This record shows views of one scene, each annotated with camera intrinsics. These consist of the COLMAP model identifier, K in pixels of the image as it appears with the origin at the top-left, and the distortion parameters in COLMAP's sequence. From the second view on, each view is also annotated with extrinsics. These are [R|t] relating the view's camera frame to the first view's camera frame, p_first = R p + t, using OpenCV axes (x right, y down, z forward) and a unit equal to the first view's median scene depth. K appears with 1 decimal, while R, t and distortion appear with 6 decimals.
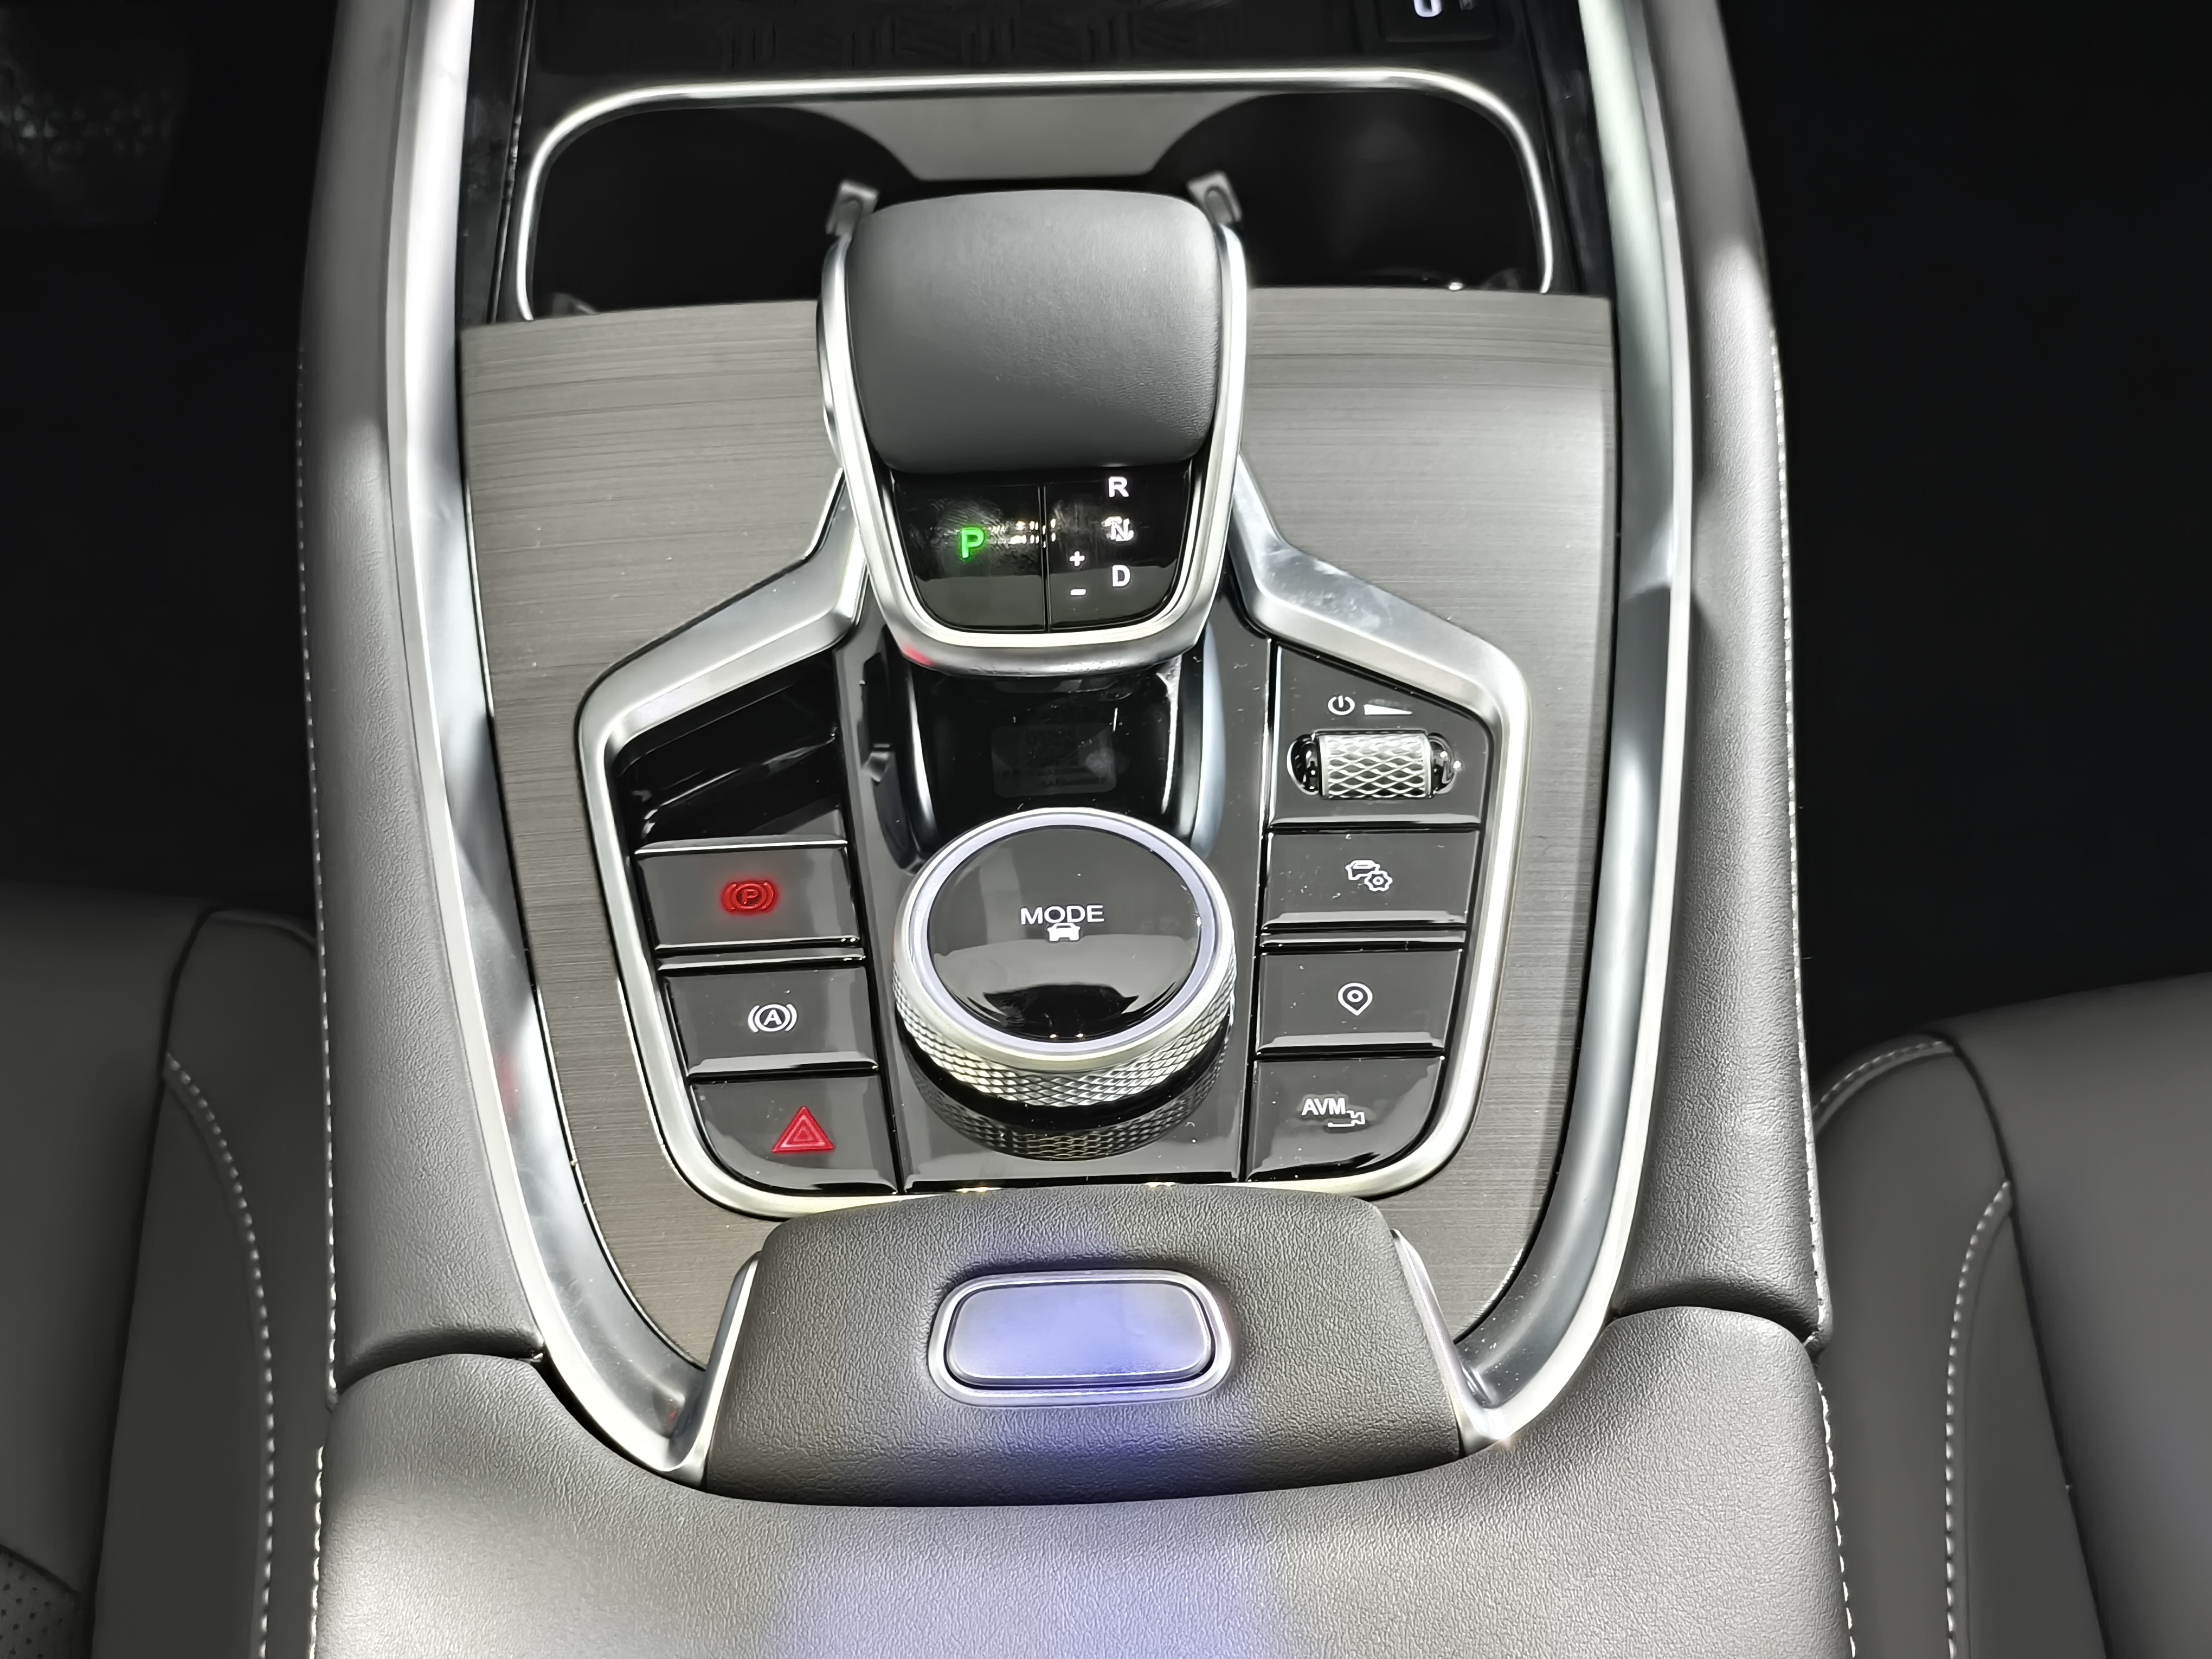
lens RADIAL K [[3707.2, 0, 1109.3], [0, 3707.2, 835.7], [0, 0, 1]] dist [-0.144062, 0.000000]
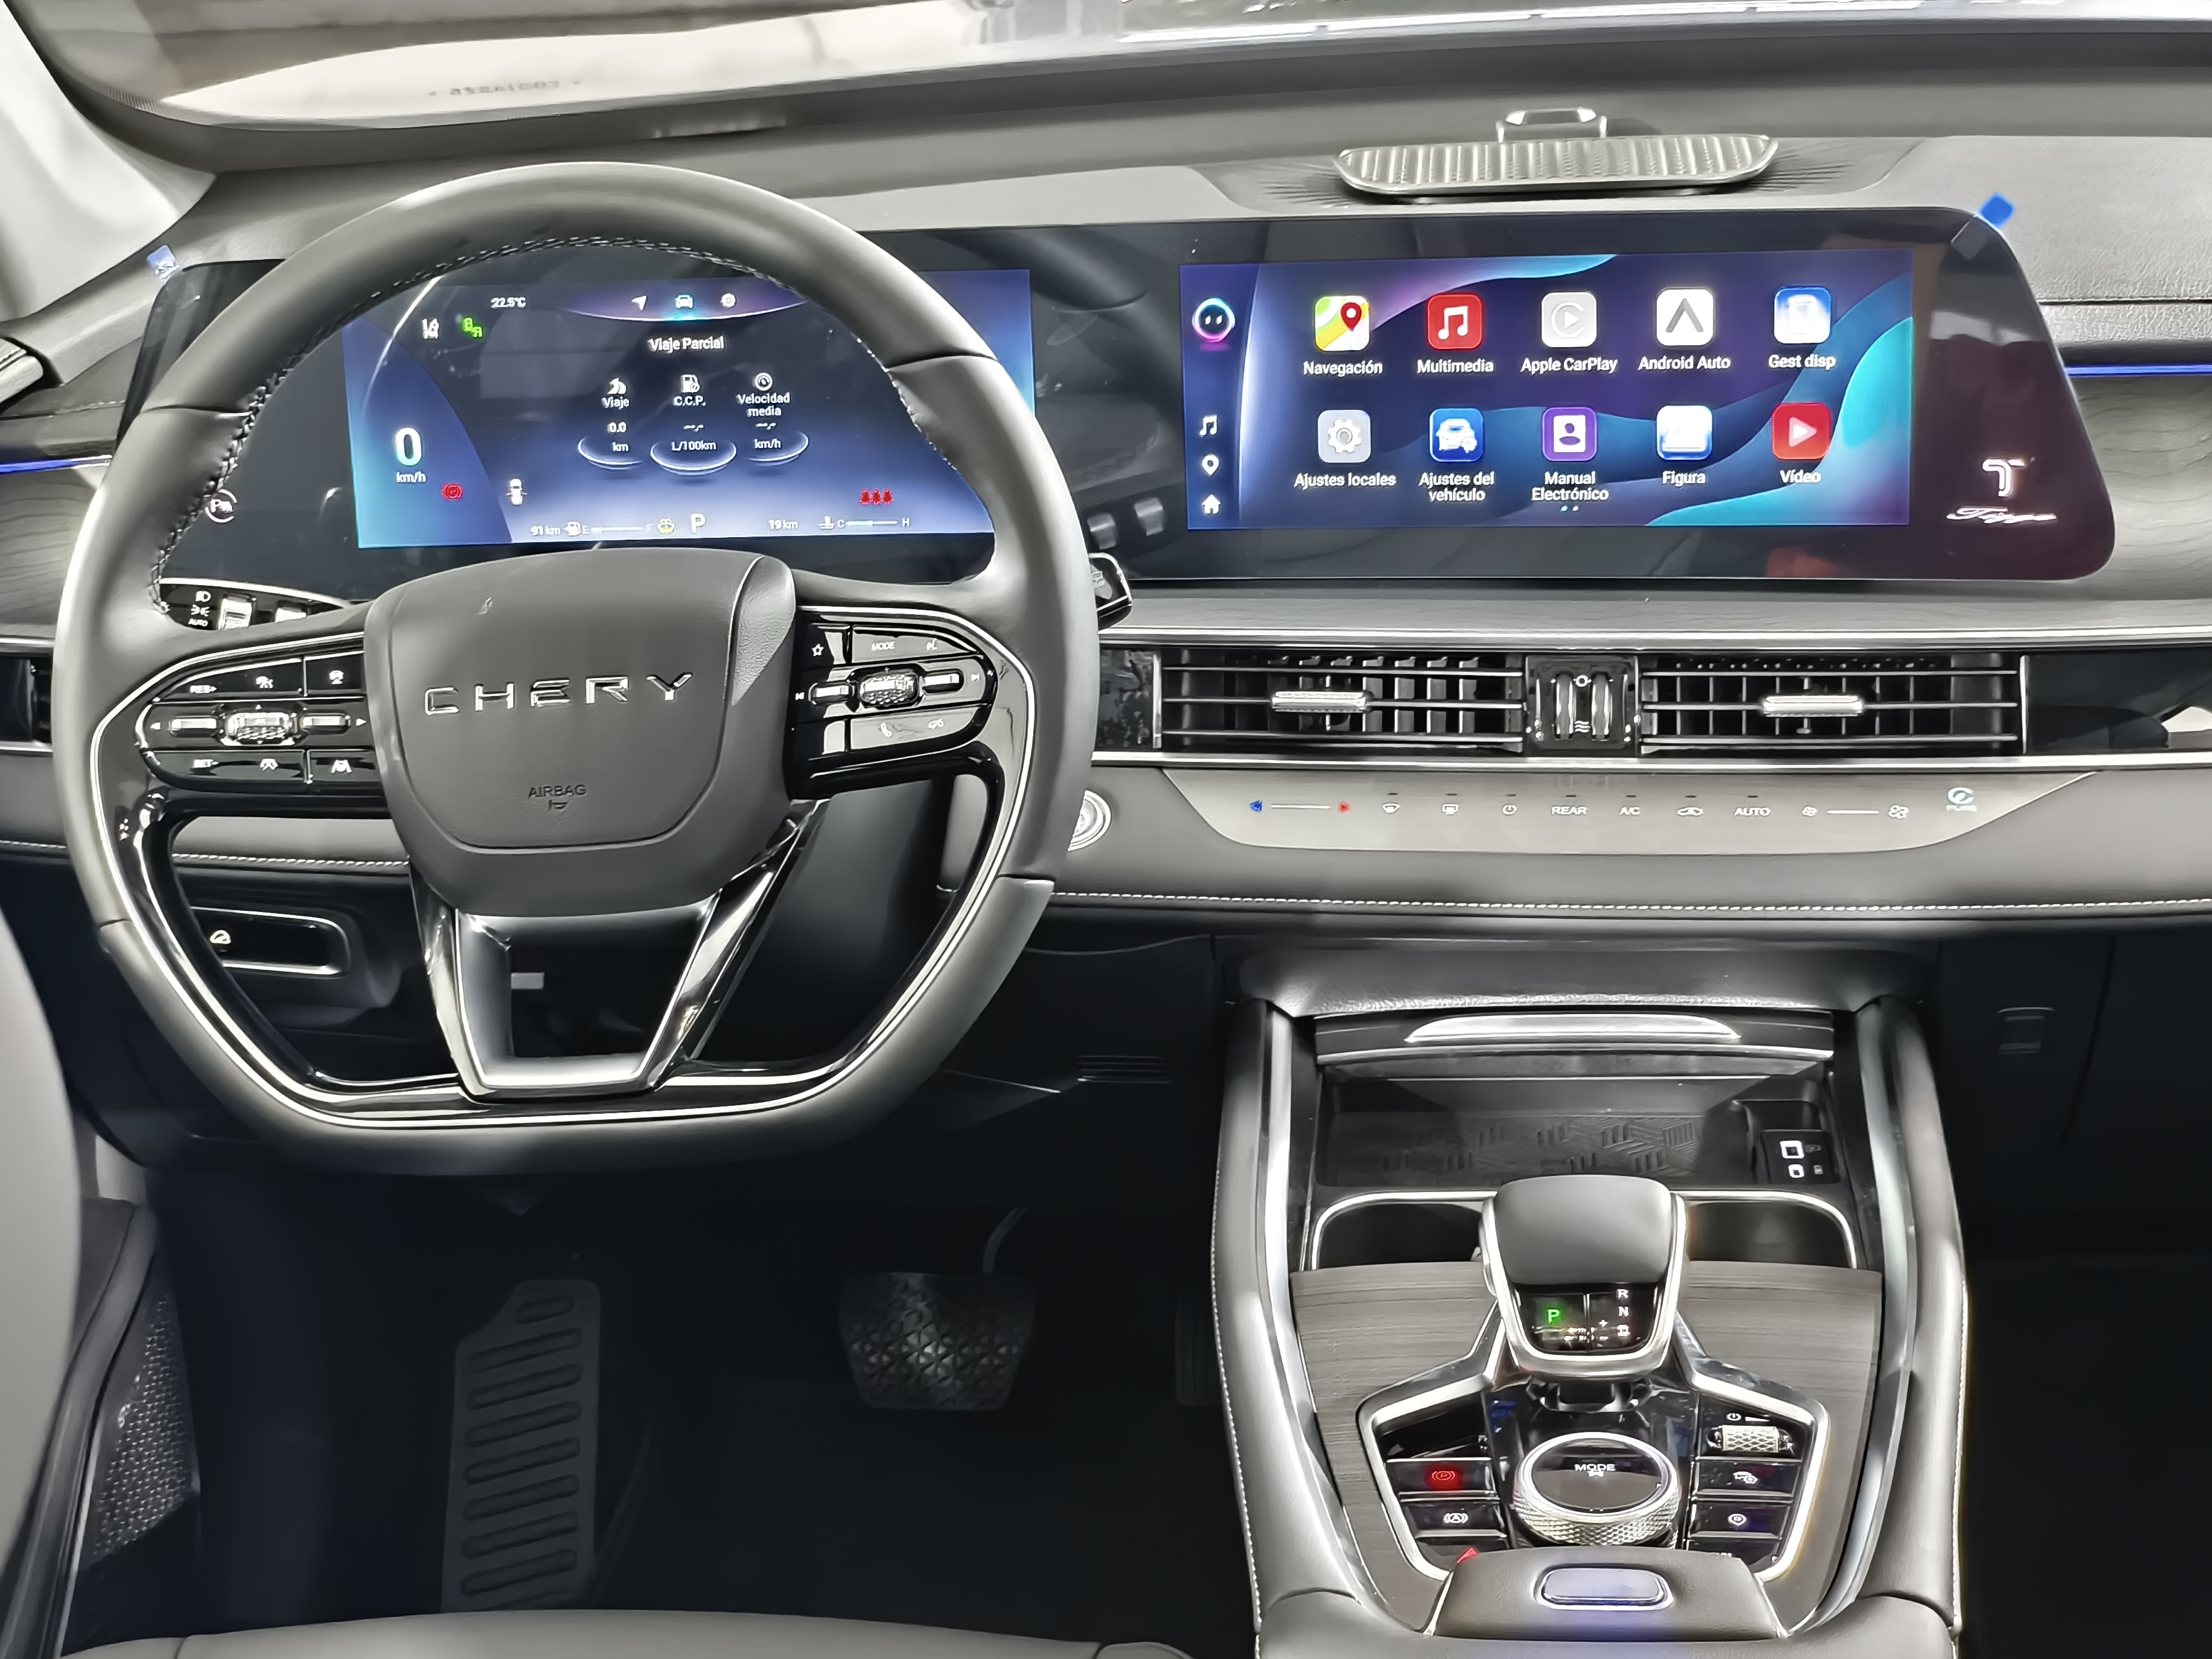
lens RADIAL K [[3518.6, 0, 1106.0], [0, 3518.6, 836.1], [0, 0, 1]] dist [0.025585, 0.000000]
pose [[0.988829, 0.000767, -0.149050, 0.009730], [-0.065845, 0.899367, -0.432208, 0.544140], [0.133719, 0.437195, 0.889371, -0.919002]]
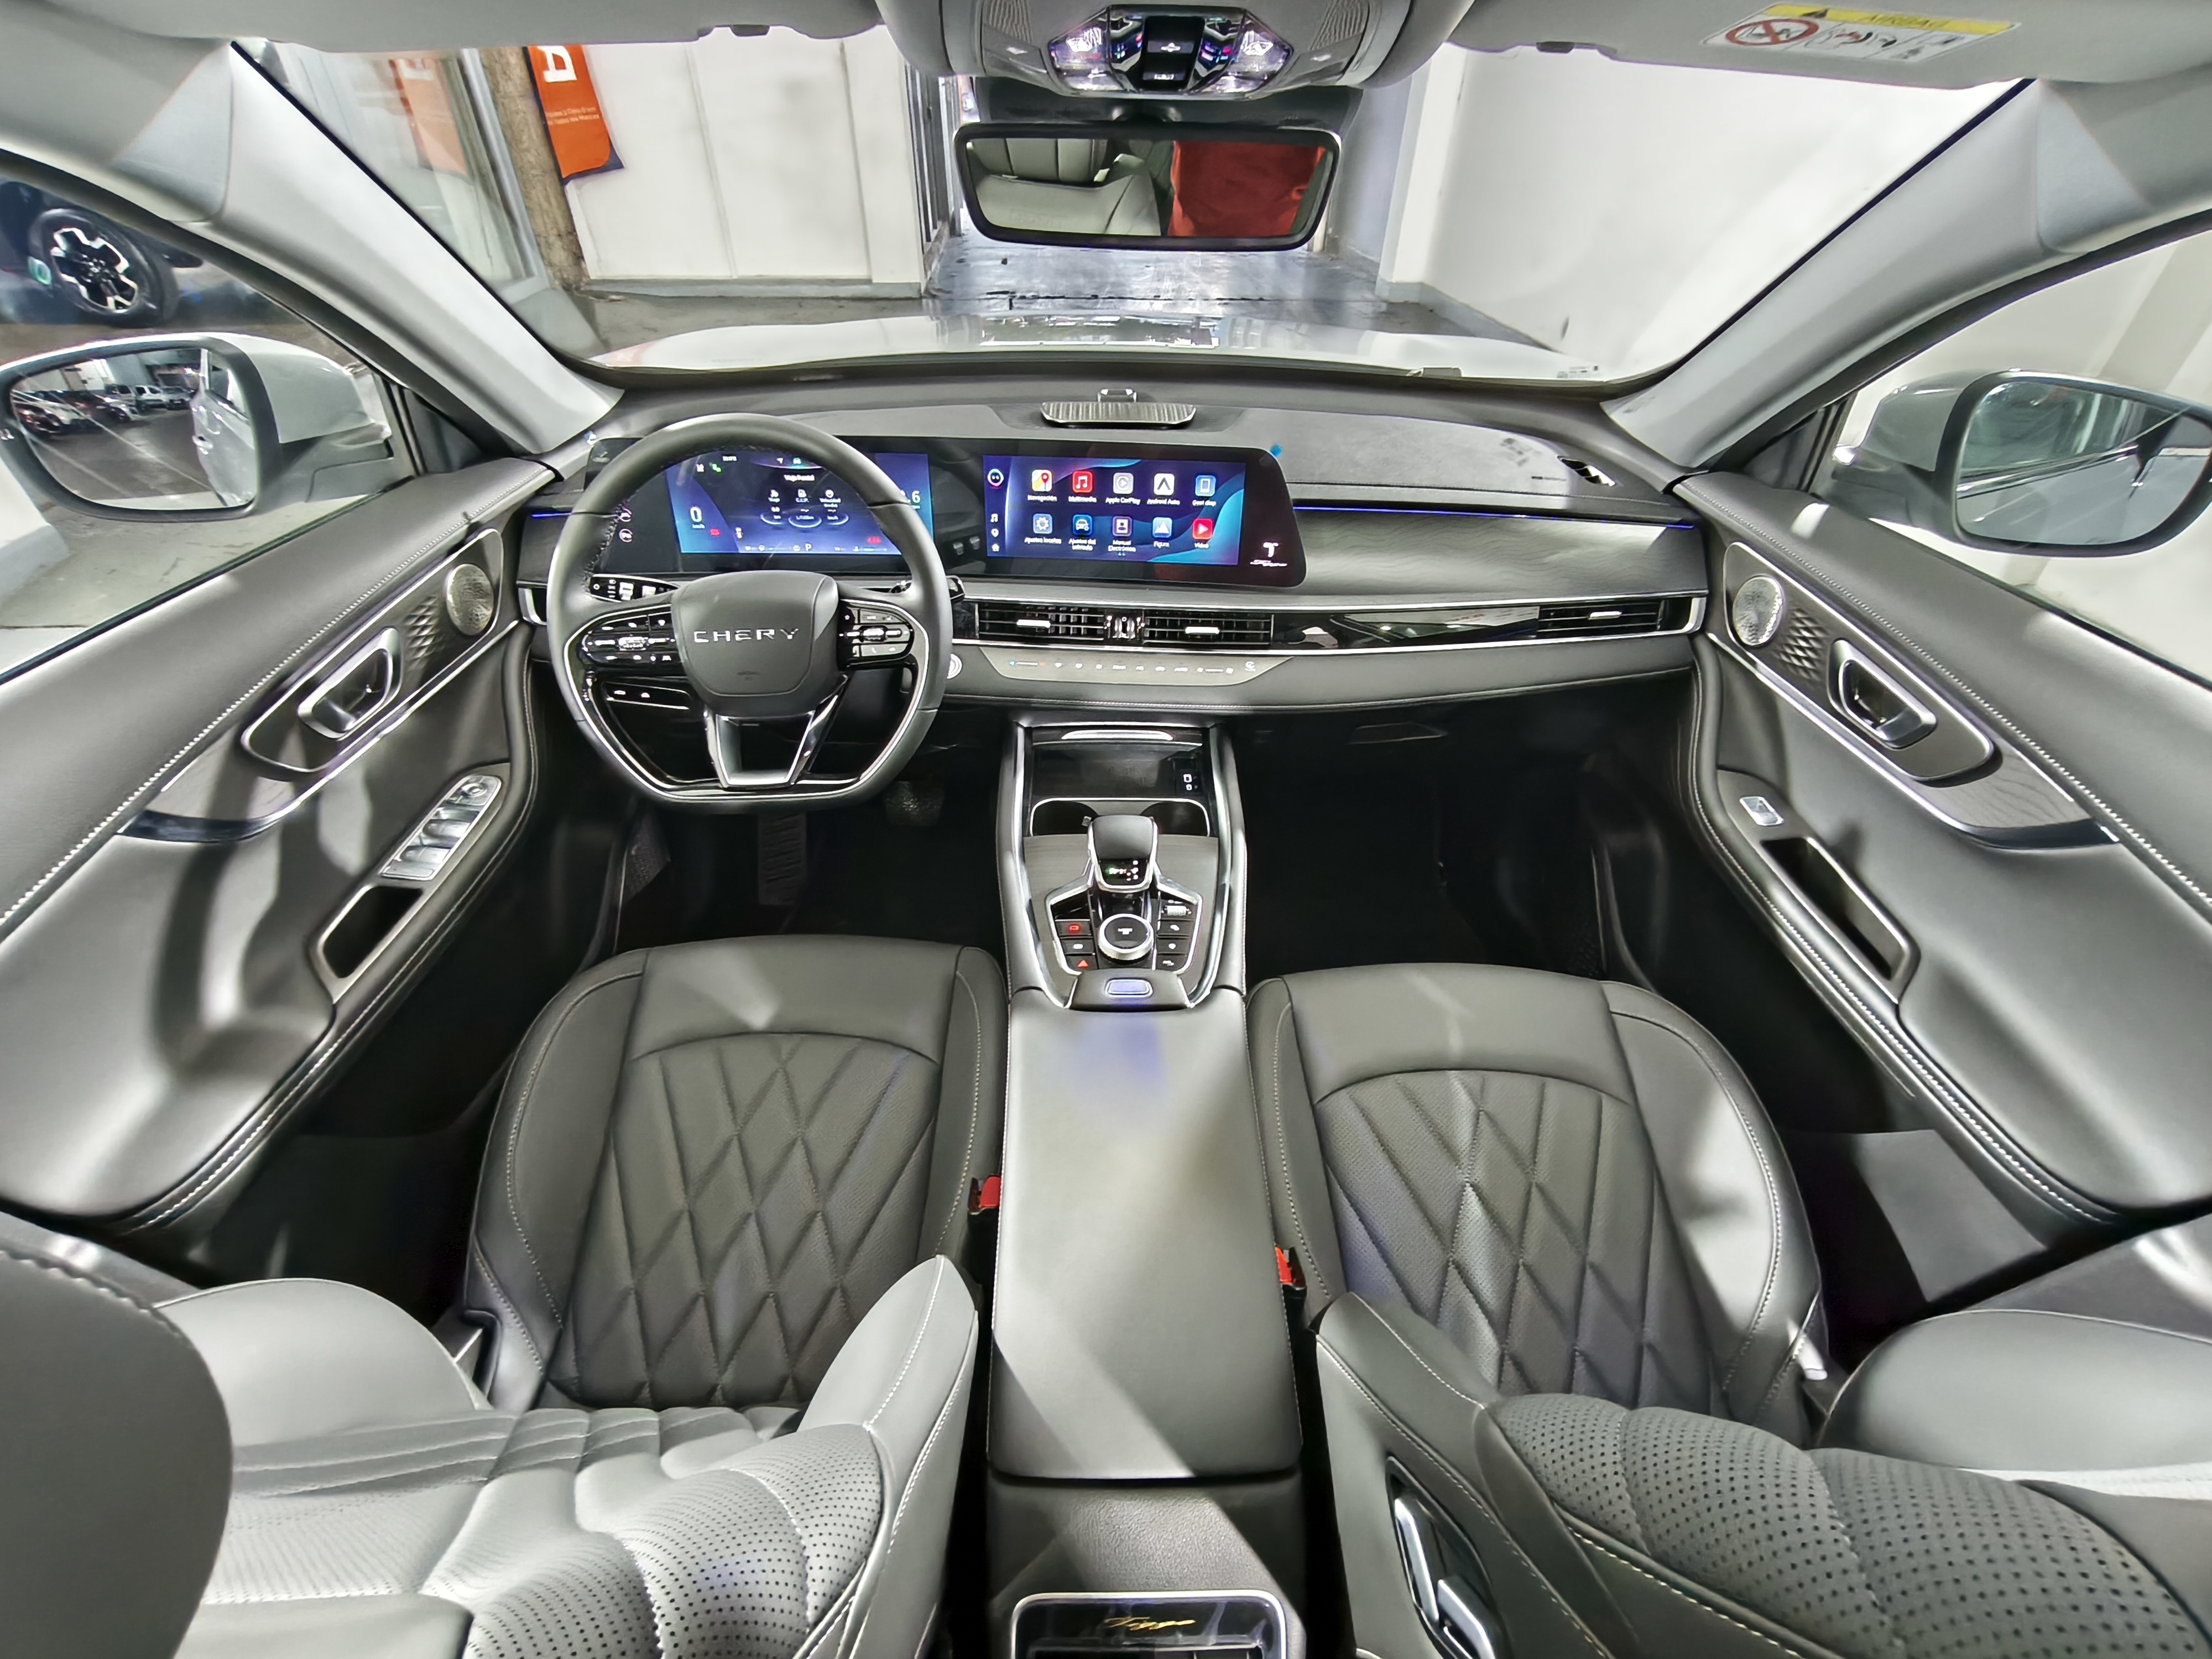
lens RADIAL K [[933.1, 0, 1105.8], [0, 933.1, 856.6], [0, 0, 1]] dist [0.000574, 0.001552]
pose [[0.999498, 0.028992, -0.012798, -0.026836], [-0.030595, 0.988032, -0.151185, 0.129165], [0.008262, 0.151500, 0.988423, -0.534204]]
